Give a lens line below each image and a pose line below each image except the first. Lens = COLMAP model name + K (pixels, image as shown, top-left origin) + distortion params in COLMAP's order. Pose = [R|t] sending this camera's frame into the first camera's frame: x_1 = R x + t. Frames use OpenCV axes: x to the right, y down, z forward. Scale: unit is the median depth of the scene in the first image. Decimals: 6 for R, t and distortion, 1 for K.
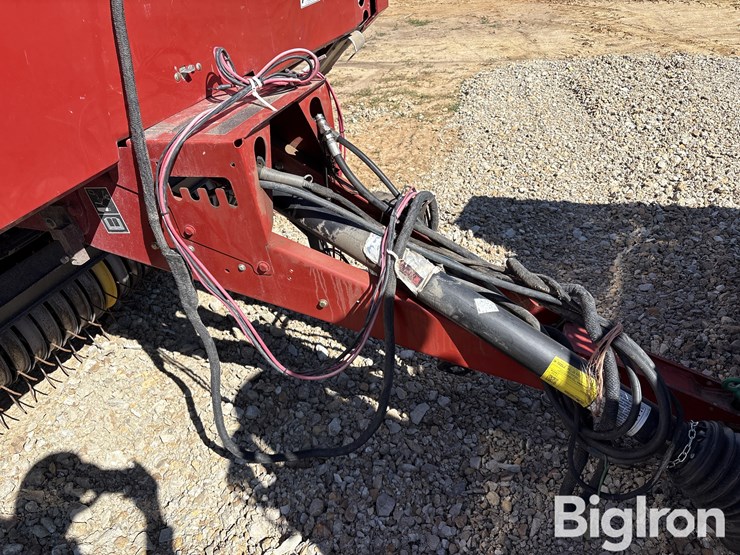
lens RADIAL K [[573.2, 0, 370.0], [0, 573.2, 277.5], [0, 0, 1]] dist [-0.005189, -0.002271]
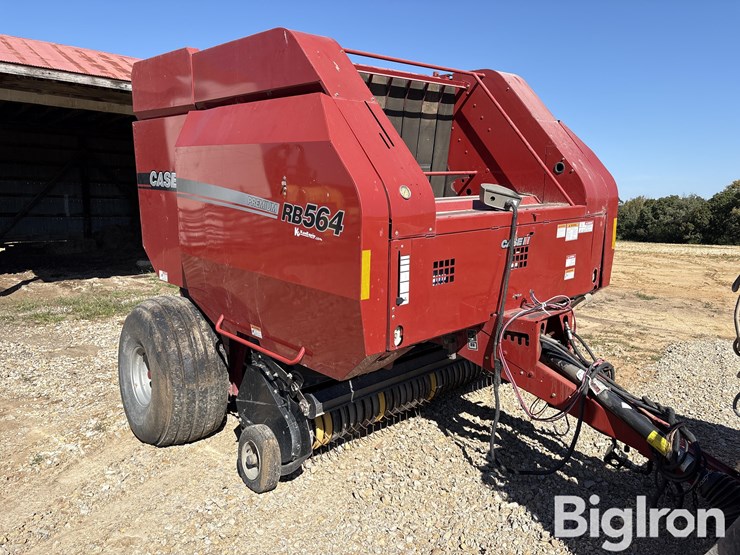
lens RADIAL K [[559.6, 0, 370.7], [0, 559.6, 288.1], [0, 0, 1]] dist [0.090453, -0.120706]
pose [[0.910516, 0.171183, -0.376373, 0.032119], [-0.300613, 0.899055, -0.318327, 0.592995], [0.283888, 0.402985, 0.870064, -1.365197]]
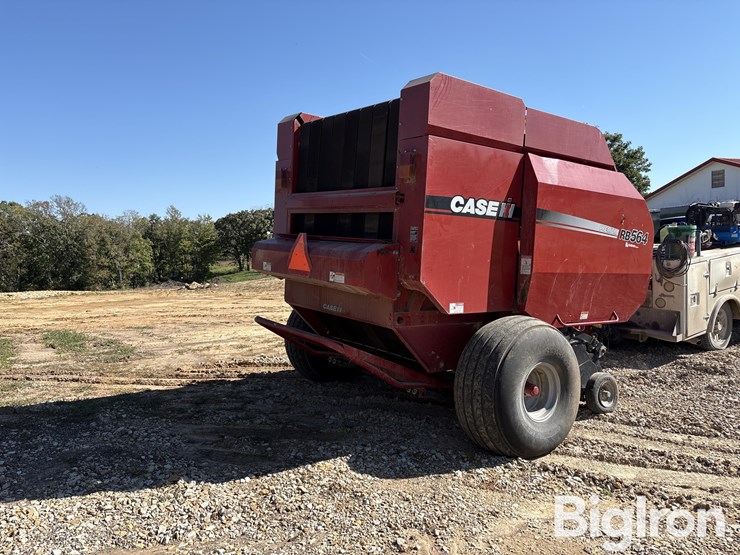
lens RADIAL K [[559.6, 0, 370.7], [0, 559.6, 288.1], [0, 0, 1]] dist [0.090453, -0.120706]
pose [[0.477175, 0.032900, 0.878192, -5.114476], [0.431180, 0.861986, -0.266578, 0.365675], [-0.765760, 0.505863, 0.397133, 0.190970]]
